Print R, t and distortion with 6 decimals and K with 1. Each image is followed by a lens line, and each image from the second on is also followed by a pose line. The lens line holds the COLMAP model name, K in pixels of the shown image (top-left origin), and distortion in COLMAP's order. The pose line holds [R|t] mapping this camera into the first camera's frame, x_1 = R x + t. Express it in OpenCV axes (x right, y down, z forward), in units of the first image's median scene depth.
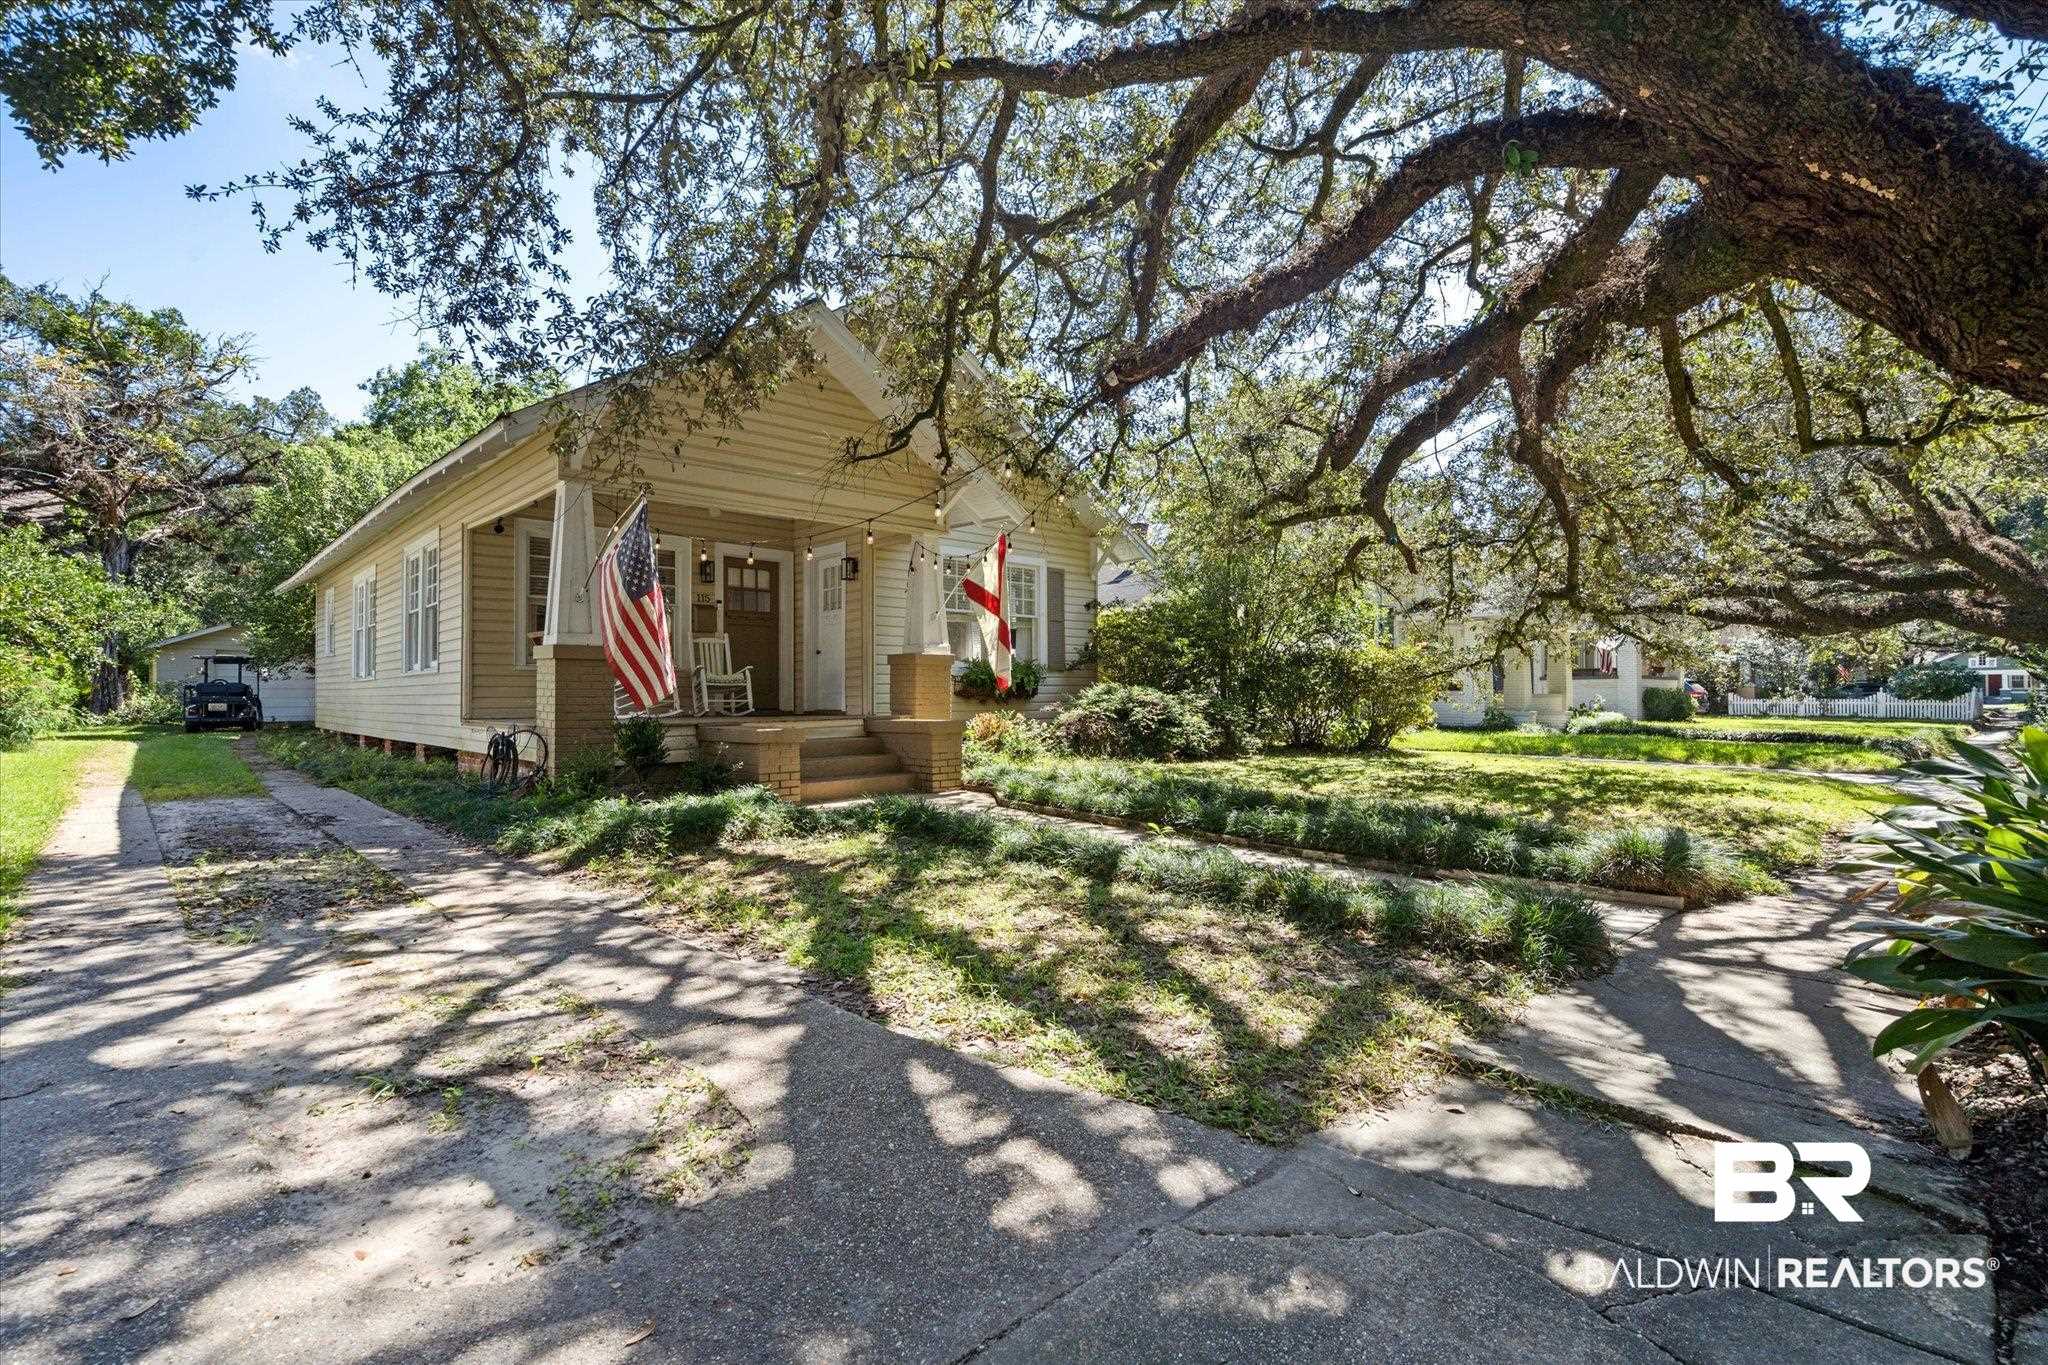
lens RADIAL K [[959.6, 0, 1020.9], [0, 959.6, 722.9], [0, 0, 1]] dist [-0.000352, -0.000004]
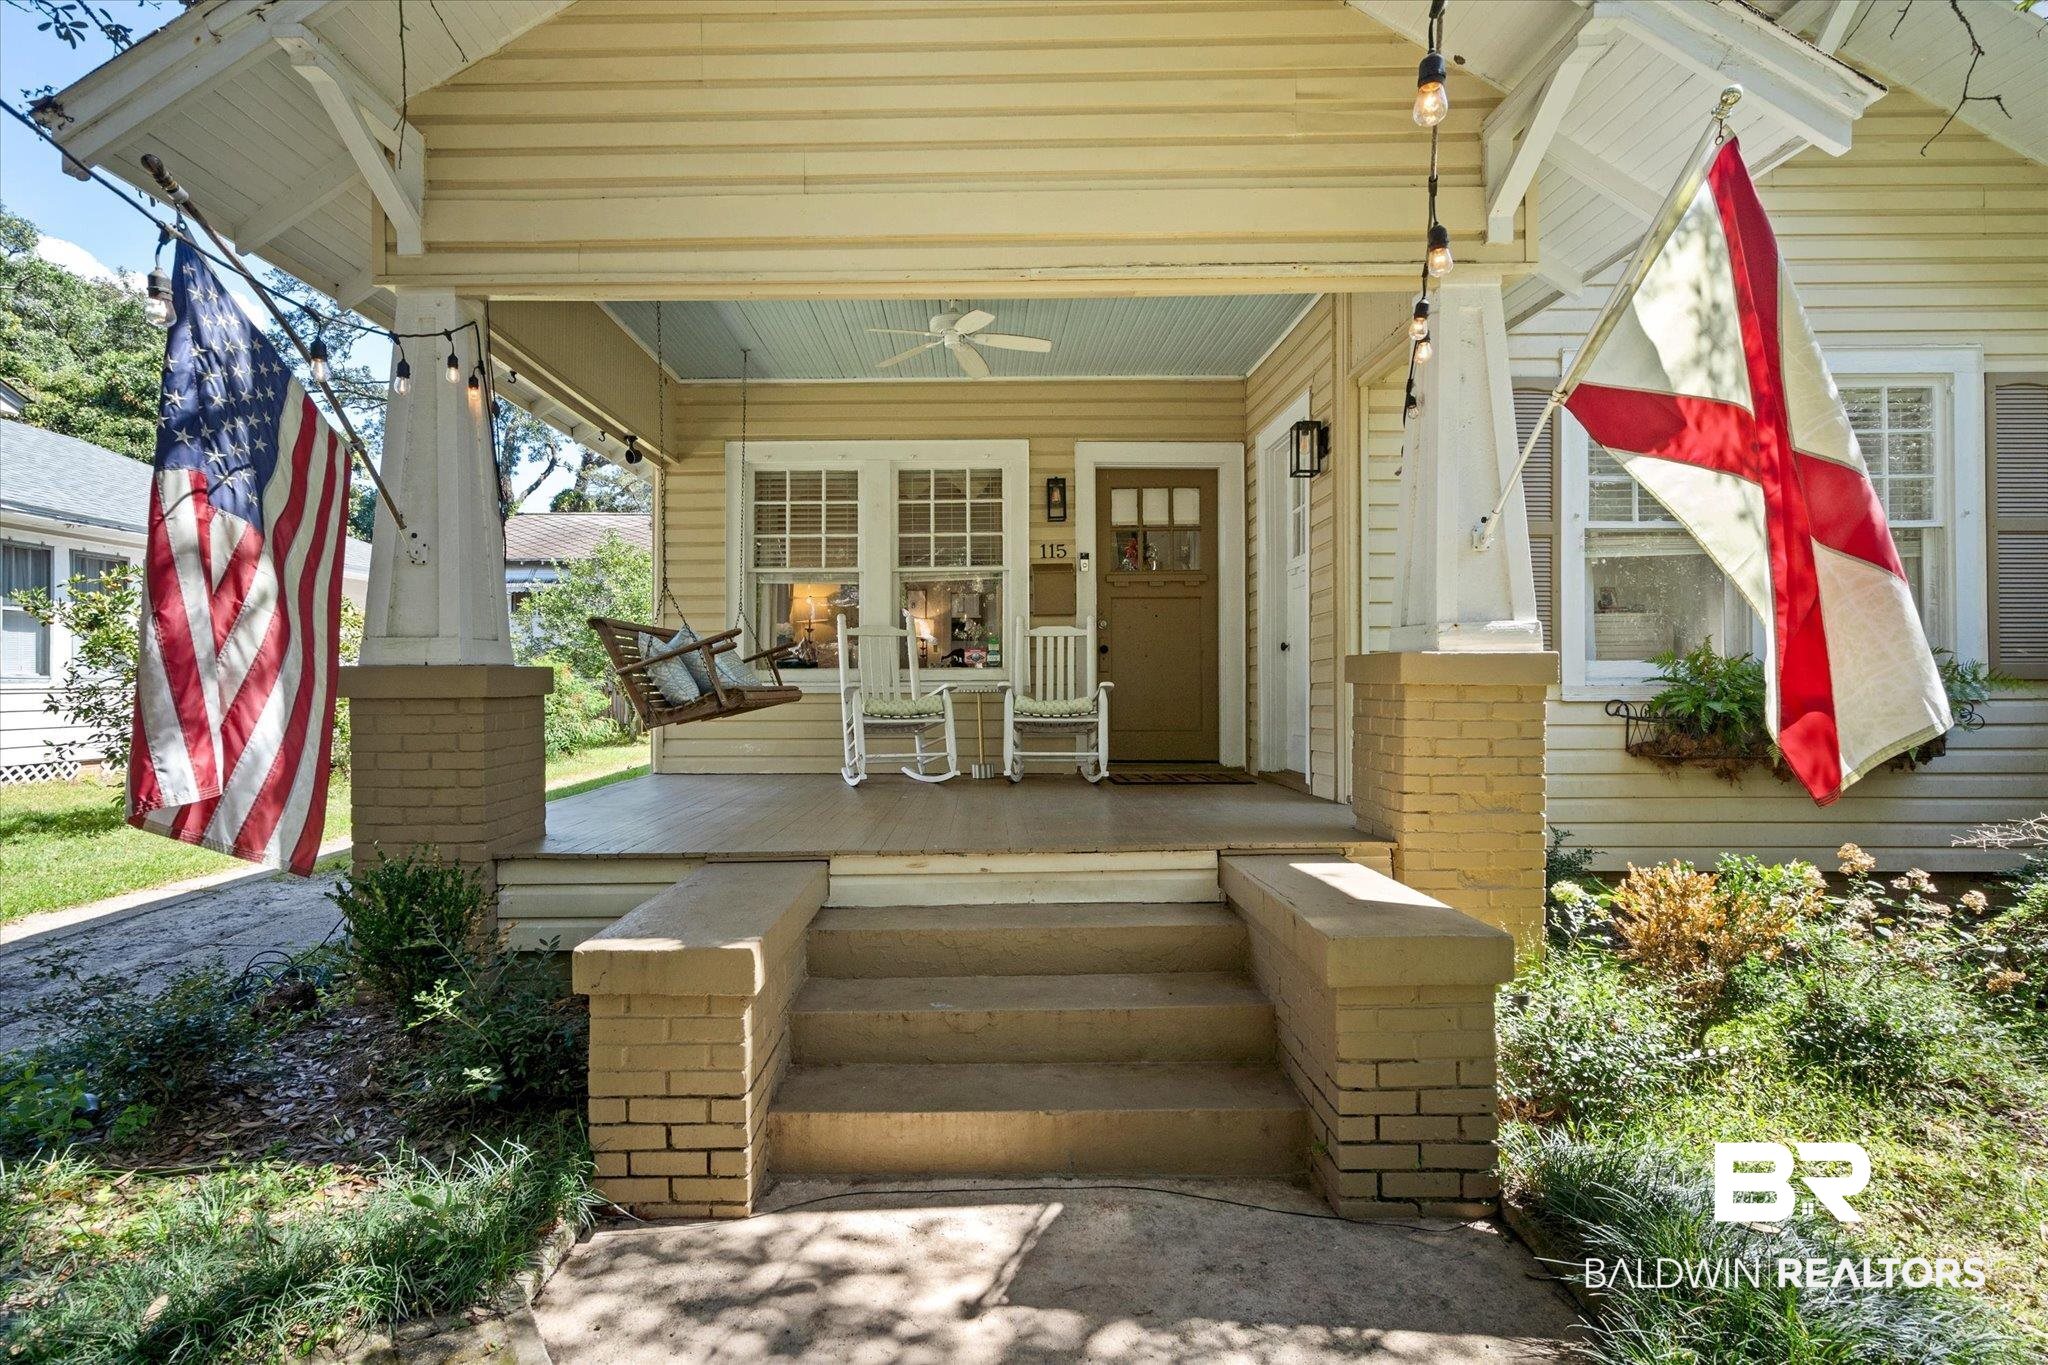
lens RADIAL K [[922.5, 0, 1024.0], [0, 922.5, 682.5], [0, 0, 1]] dist [0.000091, 0.000025]
pose [[0.724555, -0.005403, -0.689196, 0.007392], [-0.022380, 0.999257, -0.031363, -0.040571], [0.688853, 0.038149, 0.723896, 0.620386]]
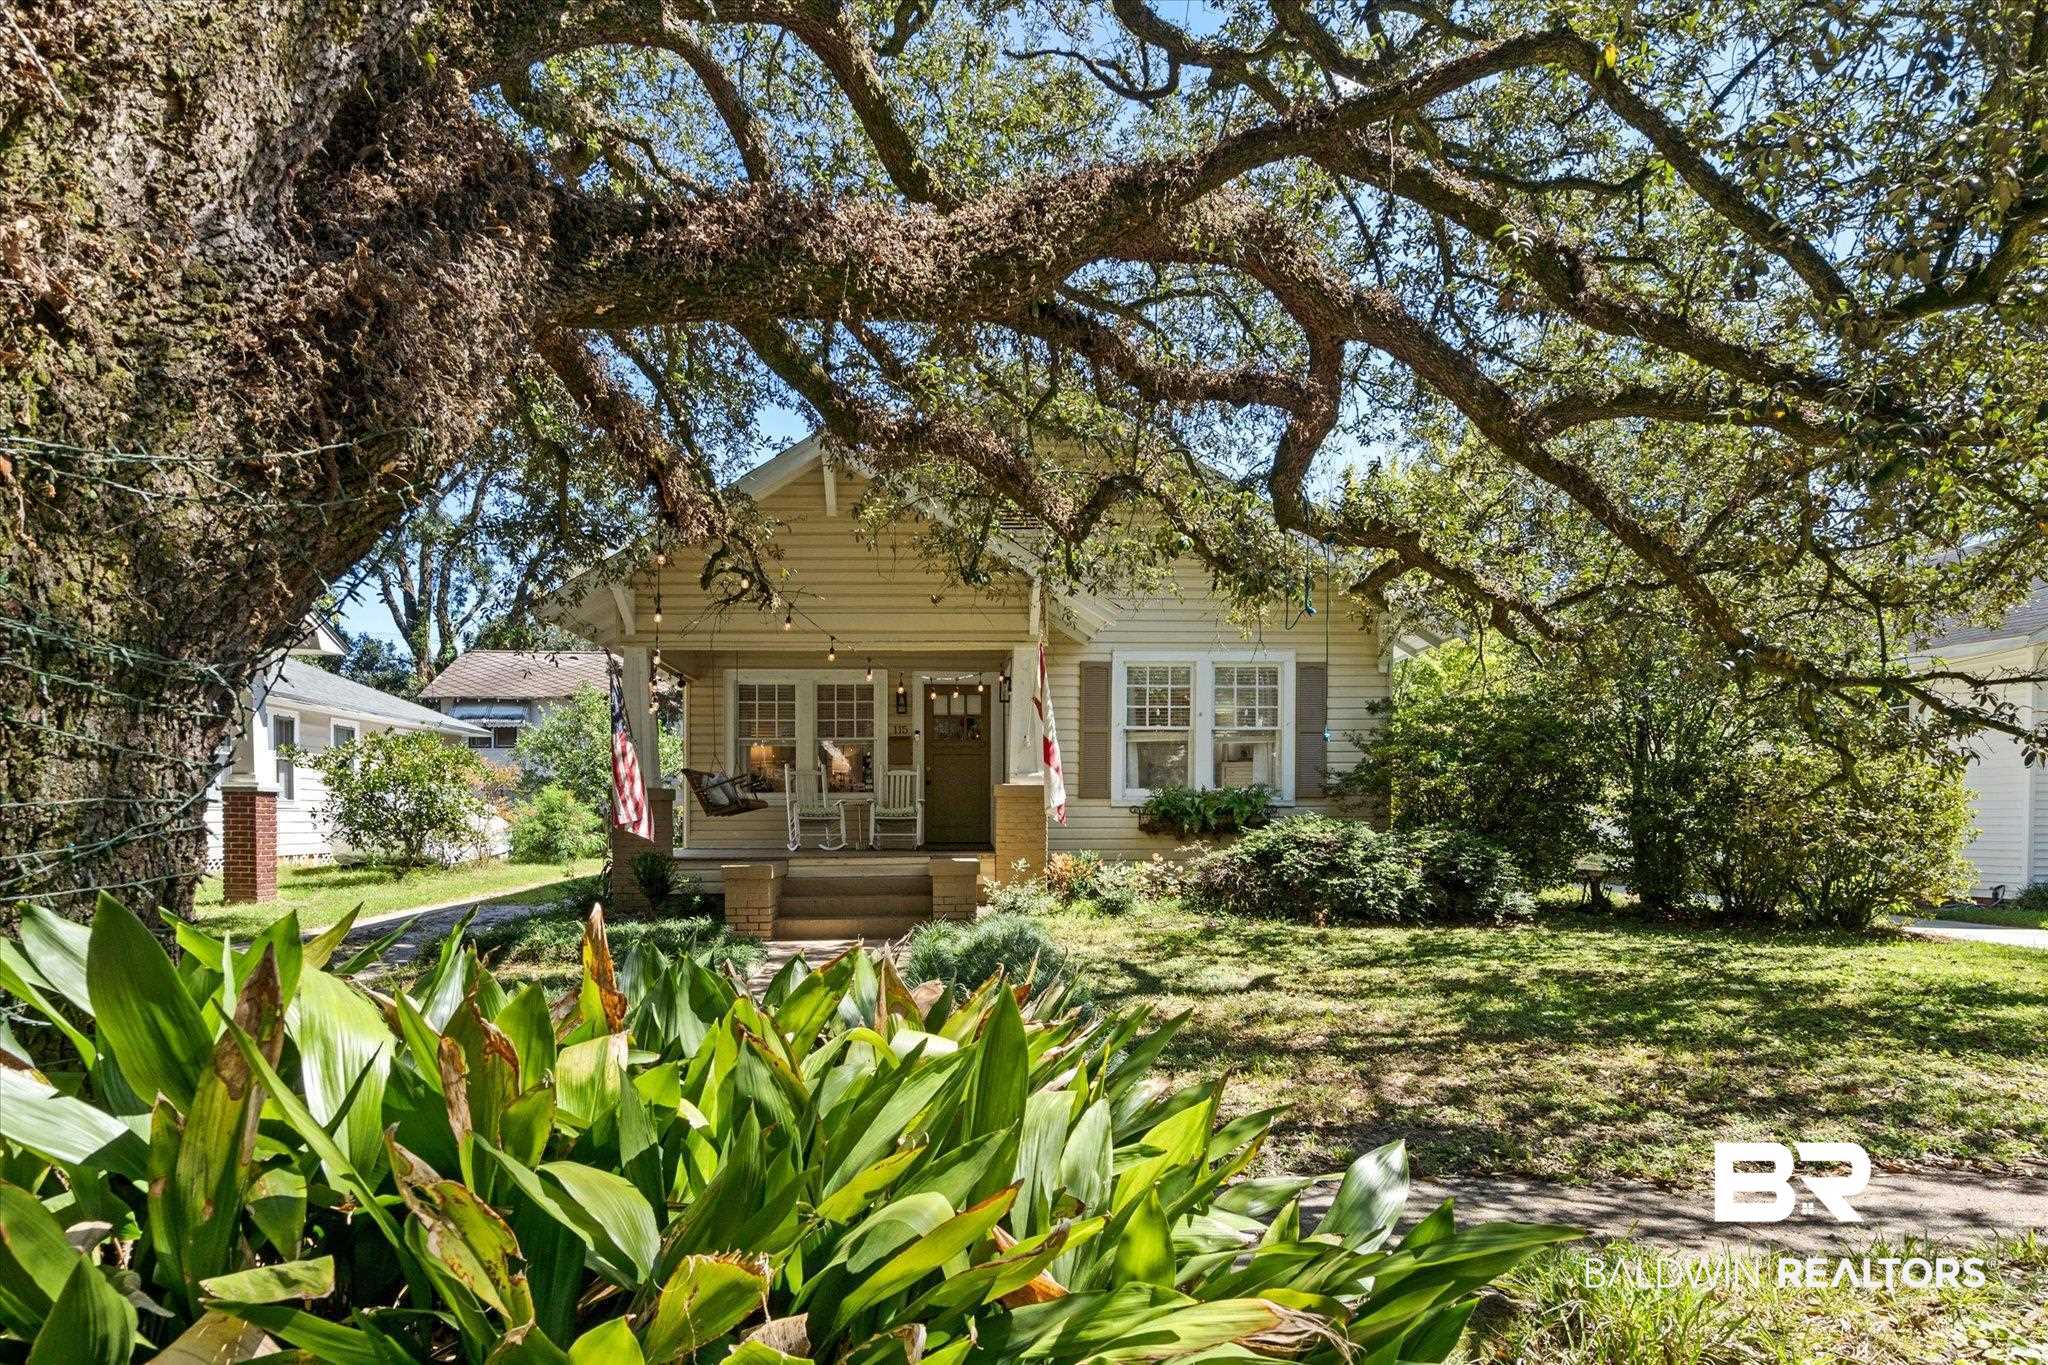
lens RADIAL K [[959.6, 0, 1020.9], [0, 959.6, 722.9], [0, 0, 1]] dist [-0.000352, -0.000004]
pose [[0.771319, -0.064815, -0.633140, 0.403350], [-0.019642, 0.991903, -0.125471, -0.013462], [0.636146, 0.109214, 0.763800, 0.310176]]
